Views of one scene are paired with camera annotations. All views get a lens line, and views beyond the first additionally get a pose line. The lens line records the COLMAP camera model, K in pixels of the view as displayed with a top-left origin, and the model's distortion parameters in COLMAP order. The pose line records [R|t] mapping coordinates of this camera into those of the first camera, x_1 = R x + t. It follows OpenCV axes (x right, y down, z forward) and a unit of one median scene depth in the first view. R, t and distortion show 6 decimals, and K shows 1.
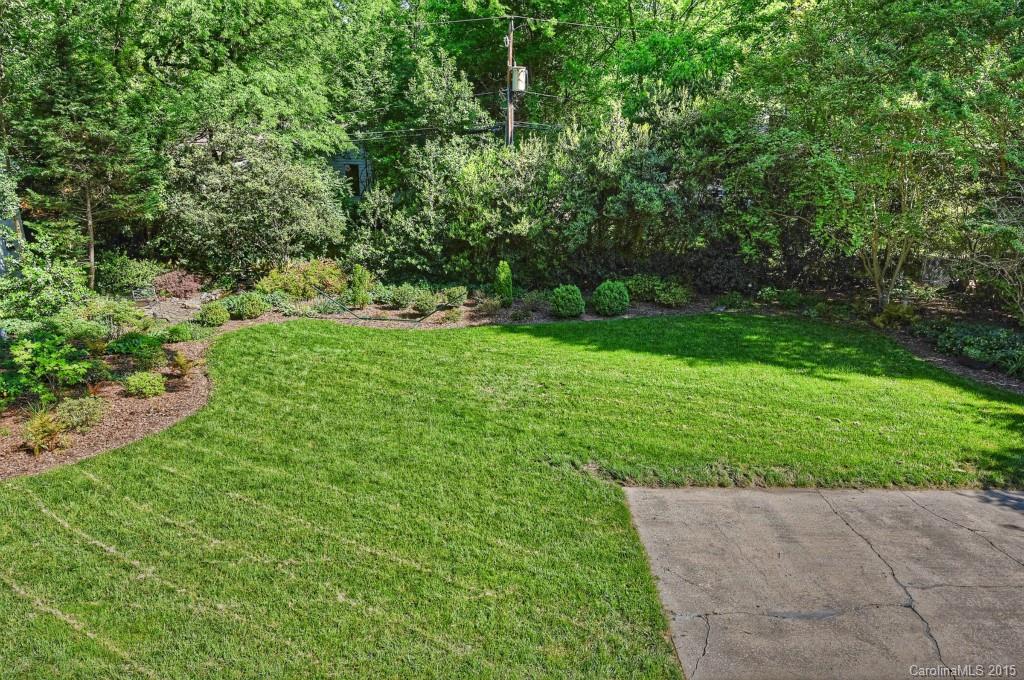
lens RADIAL K [[661.0, 0, 510.7], [0, 661.0, 338.7], [0, 0, 1]] dist [0.001290, -0.001237]
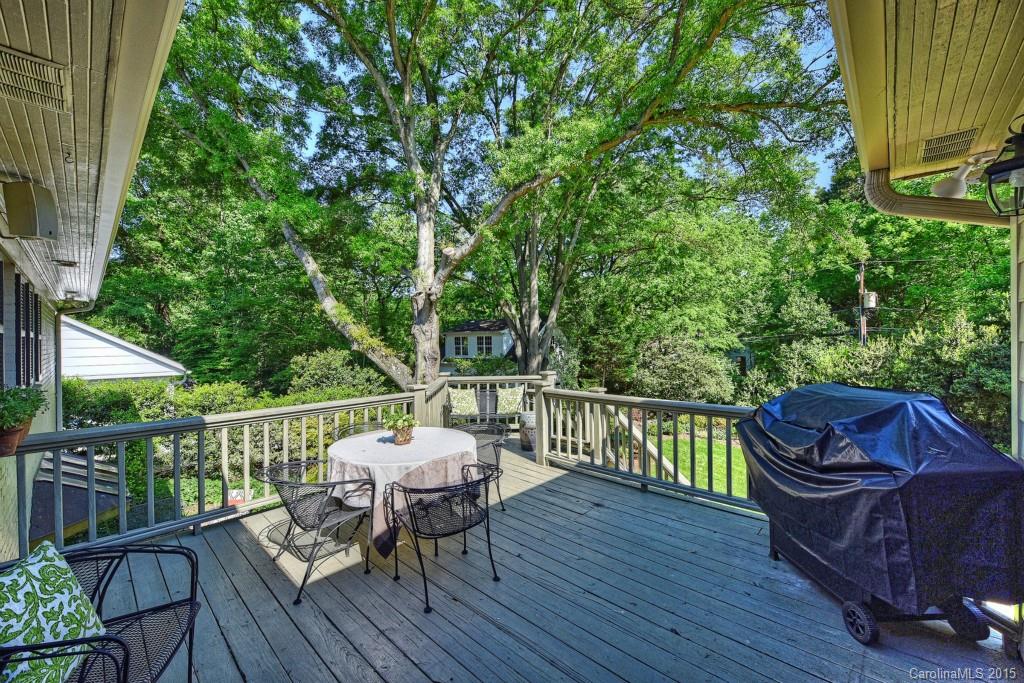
lens RADIAL K [[402.9, 0, 511.5], [0, 402.9, 341.6], [0, 0, 1]] dist [-0.000321, 0.000153]
pose [[0.731948, -0.020814, -0.681043, 0.040845], [-0.179059, 0.958525, -0.221738, 0.040943], [0.657412, 0.284248, 0.697863, -0.135014]]
